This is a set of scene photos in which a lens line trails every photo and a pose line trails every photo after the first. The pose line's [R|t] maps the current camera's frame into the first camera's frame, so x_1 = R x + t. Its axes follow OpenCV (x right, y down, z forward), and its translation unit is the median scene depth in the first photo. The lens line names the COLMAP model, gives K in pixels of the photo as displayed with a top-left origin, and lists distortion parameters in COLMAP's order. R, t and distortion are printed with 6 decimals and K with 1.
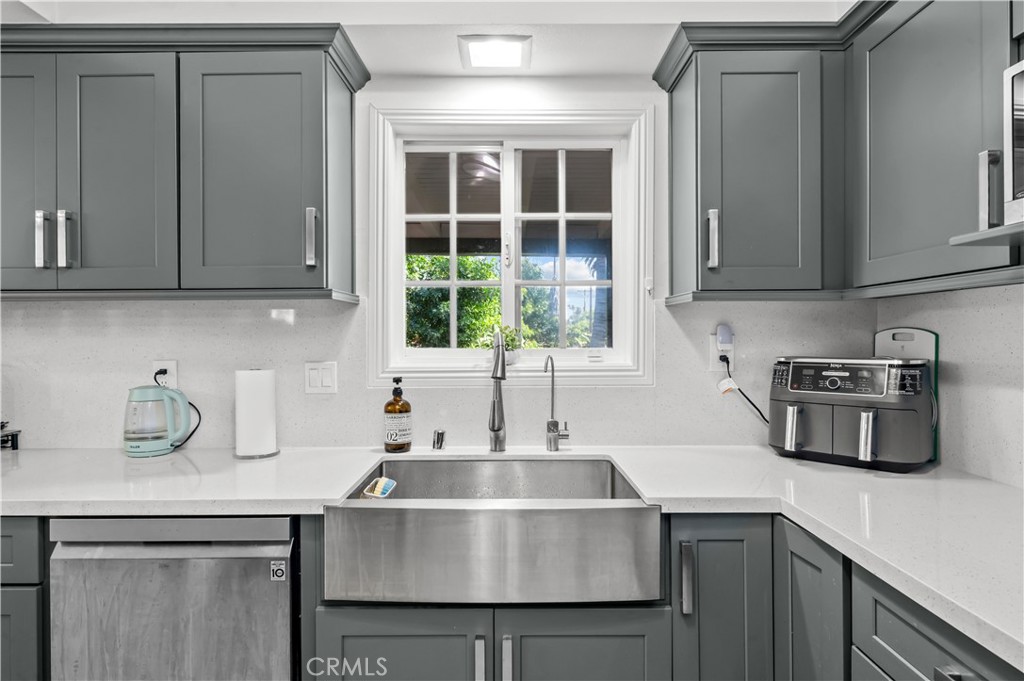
lens RADIAL K [[557.2, 0, 490.9], [0, 557.2, 337.4], [0, 0, 1]] dist [-0.007091, 0.000048]
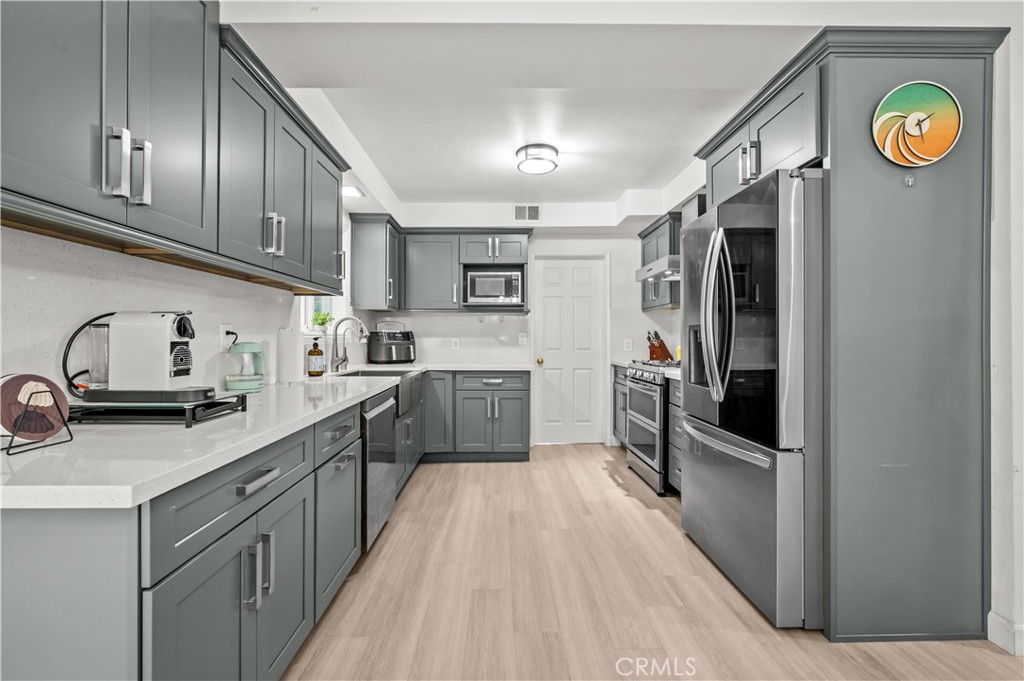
lens RADIAL K [[448.5, 0, 493.6], [0, 448.5, 341.0], [0, 0, 1]] dist [-0.004406, -0.001935]
pose [[-0.006635, -0.002763, 0.999974, -1.868769], [-0.000558, 0.999996, 0.002760, 0.087535], [-0.999978, -0.000540, -0.006637, 0.440932]]
